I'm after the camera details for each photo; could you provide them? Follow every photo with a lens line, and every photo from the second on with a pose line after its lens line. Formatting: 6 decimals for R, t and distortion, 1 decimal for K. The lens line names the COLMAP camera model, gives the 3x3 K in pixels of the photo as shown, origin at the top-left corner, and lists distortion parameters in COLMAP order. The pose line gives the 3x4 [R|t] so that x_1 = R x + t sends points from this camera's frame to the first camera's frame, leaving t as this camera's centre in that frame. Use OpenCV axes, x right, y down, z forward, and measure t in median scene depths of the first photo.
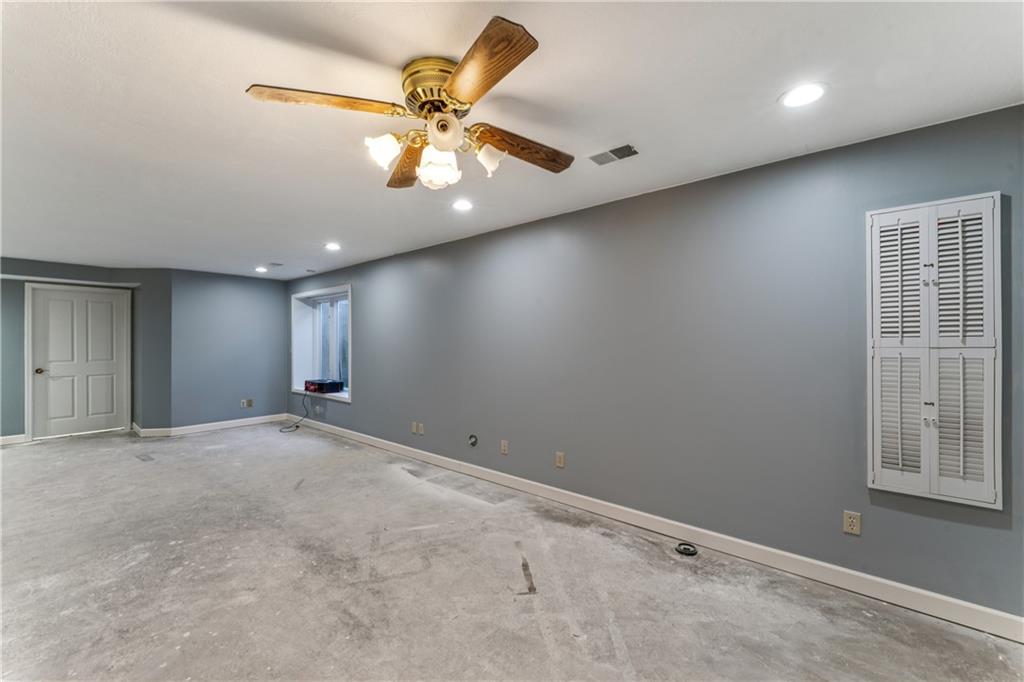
lens RADIAL K [[409.5, 0, 513.9], [0, 409.5, 344.8], [0, 0, 1]] dist [-0.002428, 0.000081]
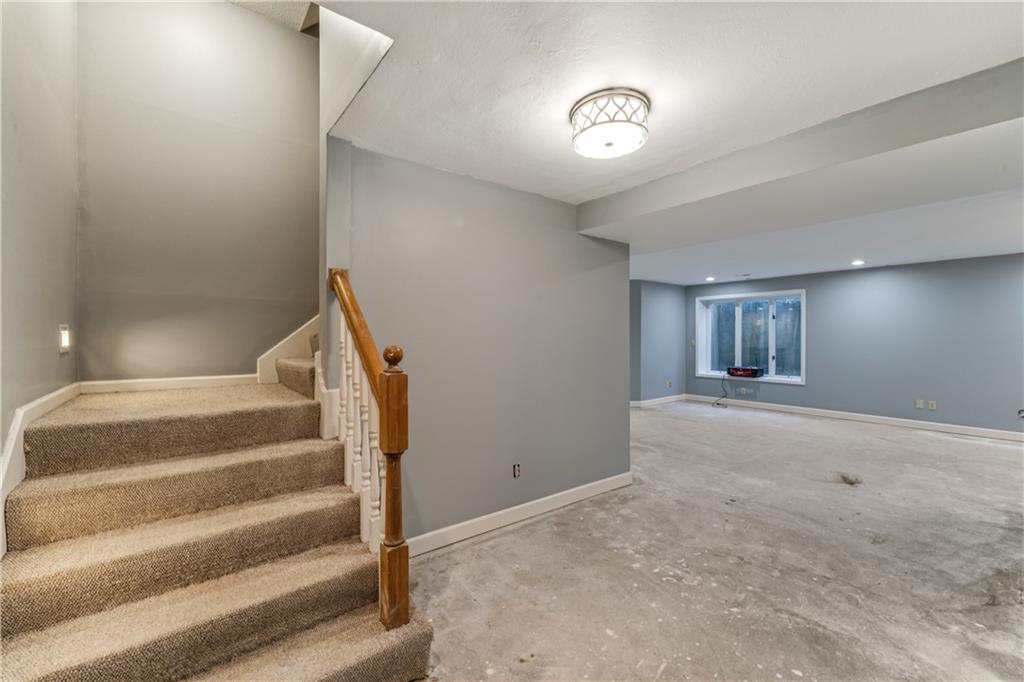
lens RADIAL K [[428.7, 0, 506.9], [0, 428.7, 339.5], [0, 0, 1]] dist [-0.005519, 0.001030]
pose [[0.977944, 0.002864, -0.208847, -1.260386], [-0.002723, 0.999996, 0.000961, 0.005800], [0.208849, -0.000371, 0.977948, -0.567741]]
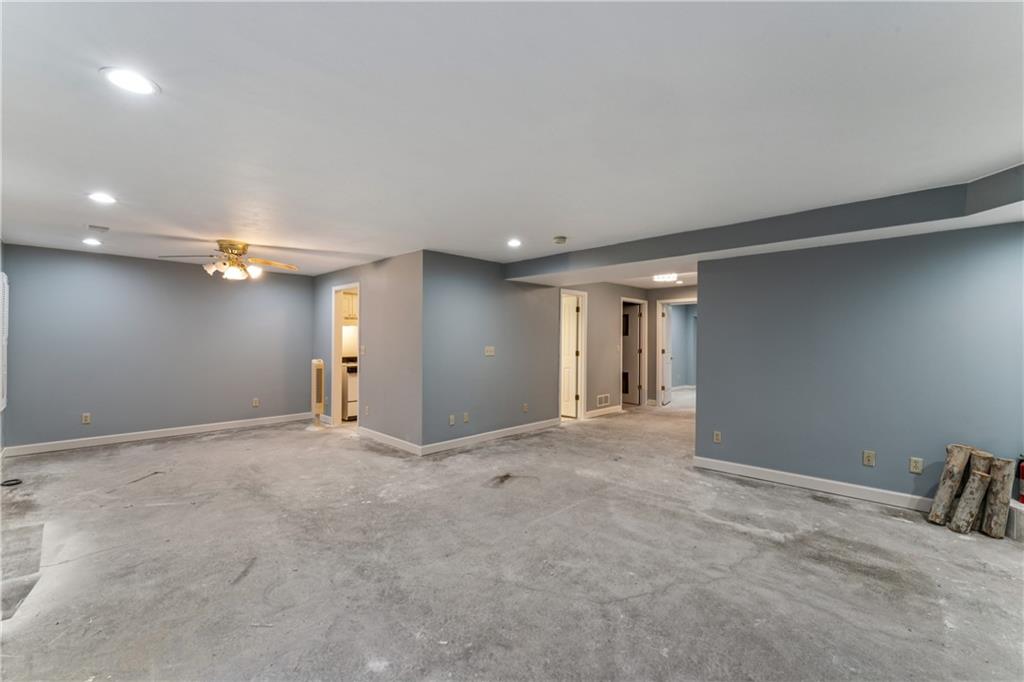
lens RADIAL K [[428.7, 0, 511.8], [0, 428.7, 339.5], [0, 0, 1]] dist [-0.005519, 0.001030]
pose [[-0.997981, -0.002679, 0.063459, -0.823597], [-0.002394, 0.999987, 0.004580, -0.006630], [-0.063470, 0.004419, -0.997974, 1.381266]]
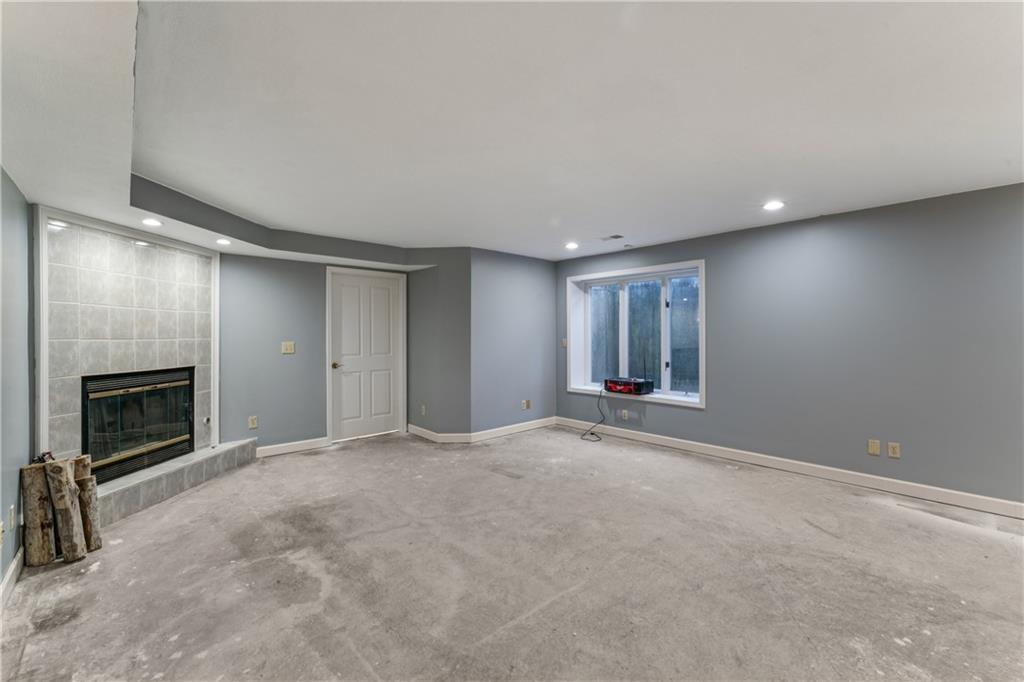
lens RADIAL K [[428.7, 0, 512.0], [0, 428.7, 335.6], [0, 0, 1]] dist [-0.005519, 0.001030]
pose [[0.992146, -0.000727, -0.125082, -0.830901], [0.000339, 0.999995, -0.003128, 0.002334], [0.125084, 0.003061, 0.992141, 0.155728]]
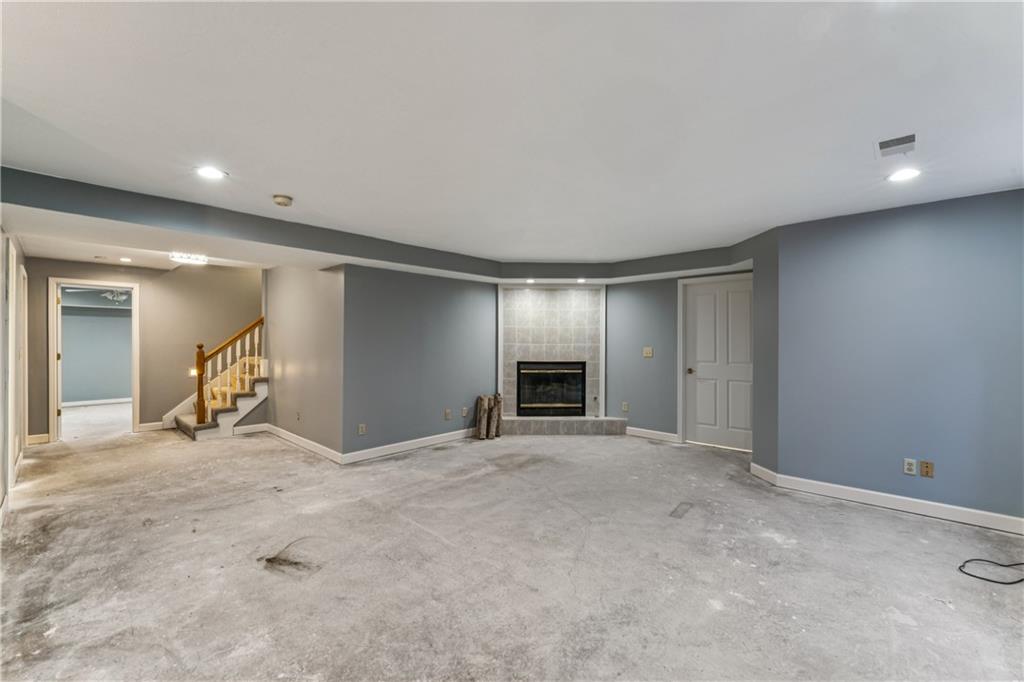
lens RADIAL K [[428.7, 0, 510.1], [0, 428.7, 339.3], [0, 0, 1]] dist [-0.005519, 0.001030]
pose [[-0.052740, -0.001265, -0.998607, -0.182658], [-0.008451, 0.999964, -0.000821, -0.006021], [0.998572, 0.008396, -0.052749, 0.793045]]
